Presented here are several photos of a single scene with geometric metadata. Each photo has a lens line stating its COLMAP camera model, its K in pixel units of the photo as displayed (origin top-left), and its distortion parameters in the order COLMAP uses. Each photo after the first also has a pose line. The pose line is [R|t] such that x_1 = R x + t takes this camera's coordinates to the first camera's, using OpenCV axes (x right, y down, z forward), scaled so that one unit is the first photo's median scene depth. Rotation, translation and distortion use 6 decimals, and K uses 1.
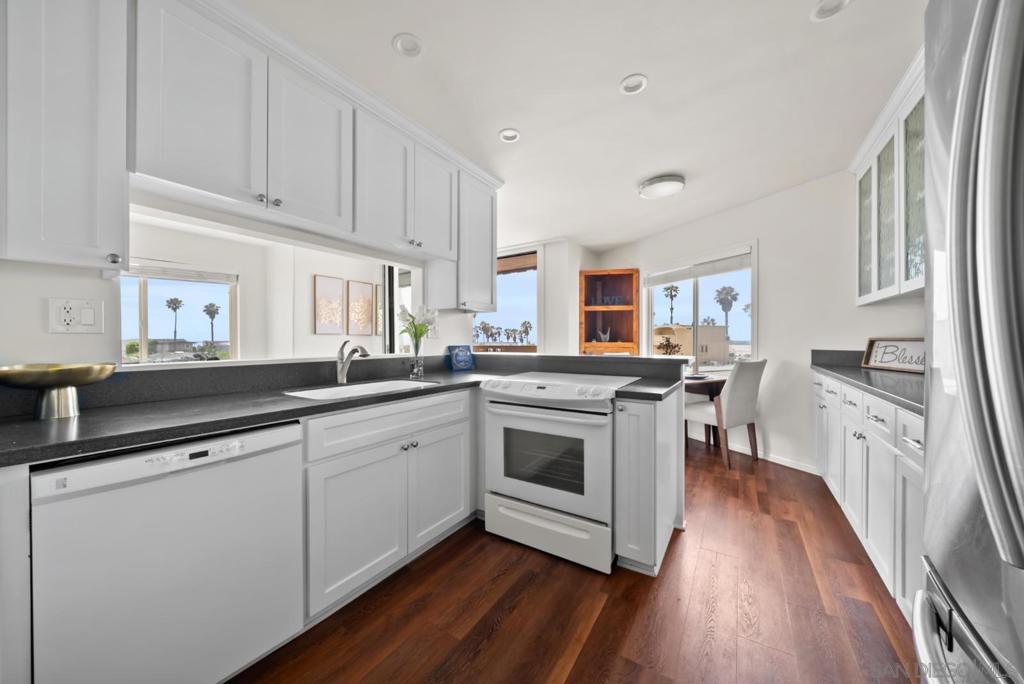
lens RADIAL K [[353.7, 0, 511.2], [0, 353.7, 340.7], [0, 0, 1]] dist [-0.006281, 0.000070]
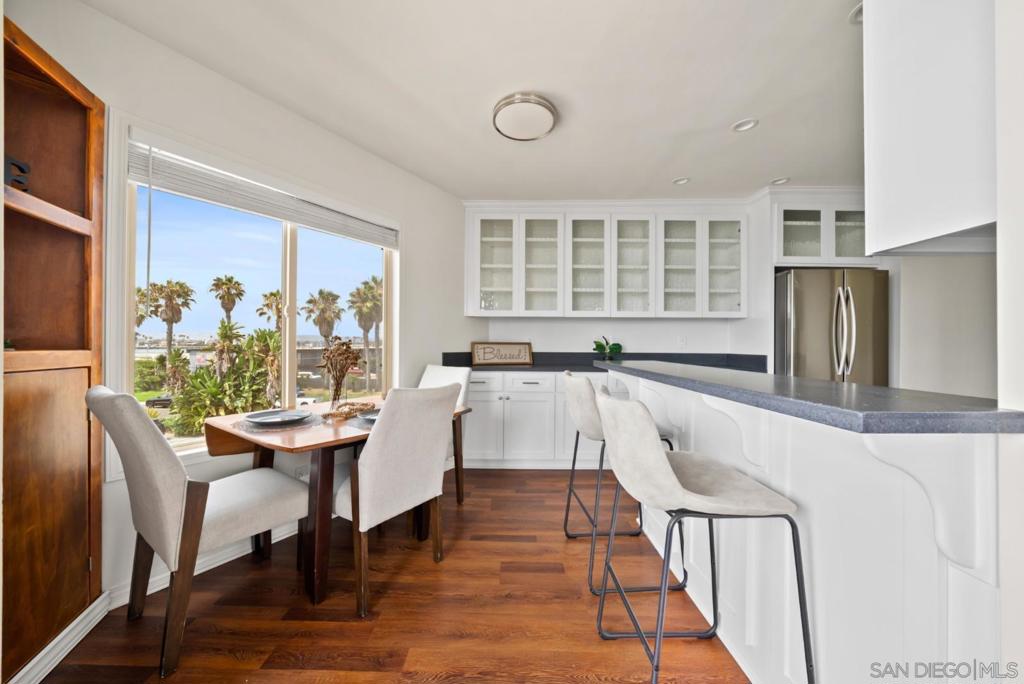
lens RADIAL K [[353.7, 0, 511.5], [0, 353.7, 343.2], [0, 0, 1]] dist [-0.006281, 0.000070]
pose [[-0.549487, 0.000137, 0.835502, -0.087324], [-0.002349, 0.999996, -0.001709, -0.000613], [-0.835499, -0.002901, -0.549484, 0.944805]]
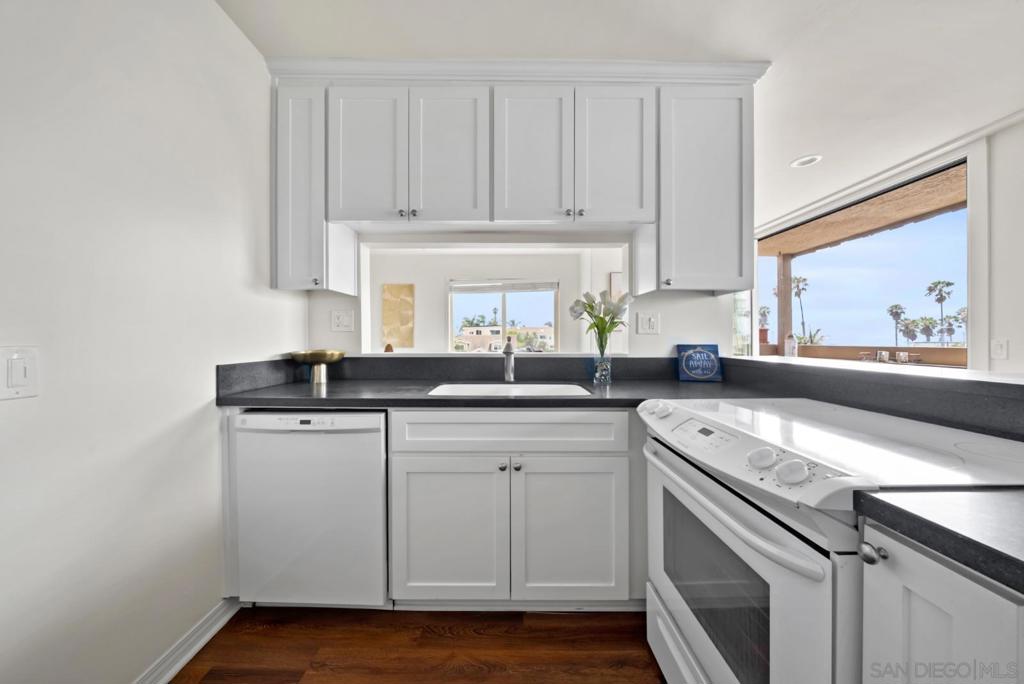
lens RADIAL K [[353.7, 0, 509.4], [0, 353.7, 338.1], [0, 0, 1]] dist [-0.006281, 0.000070]
pose [[0.541741, 0.004222, -0.840535, 0.151564], [-0.004037, 0.999989, 0.002421, 0.000702], [0.840536, 0.002082, 0.541752, 0.219127]]
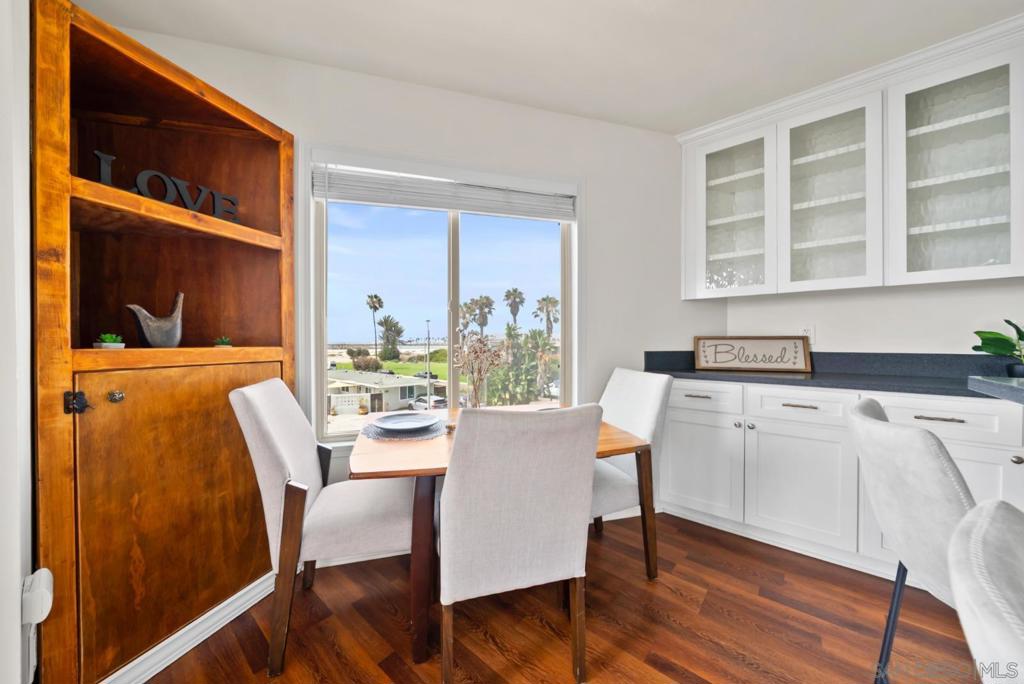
lens RADIAL K [[353.7, 0, 511.9], [0, 353.7, 341.8], [0, 0, 1]] dist [-0.006281, 0.000070]
pose [[0.120930, -0.002494, 0.992658, 0.039782], [0.005575, 0.999983, 0.001833, 0.001257], [-0.992645, 0.005312, 0.120942, 0.804180]]
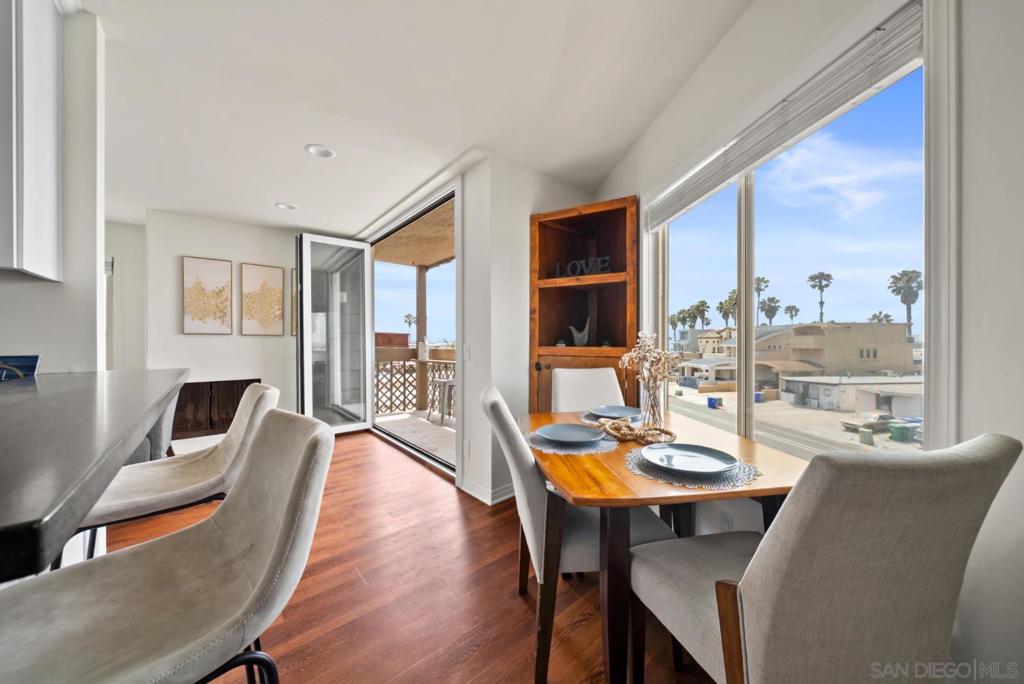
lens RADIAL K [[353.7, 0, 508.8], [0, 353.7, 340.9], [0, 0, 1]] dist [-0.006281, 0.000070]
pose [[0.953695, -0.000187, -0.300774, 0.365151], [-0.001029, 0.999992, -0.003885, -0.002091], [0.300773, 0.004014, 0.953687, 0.524884]]
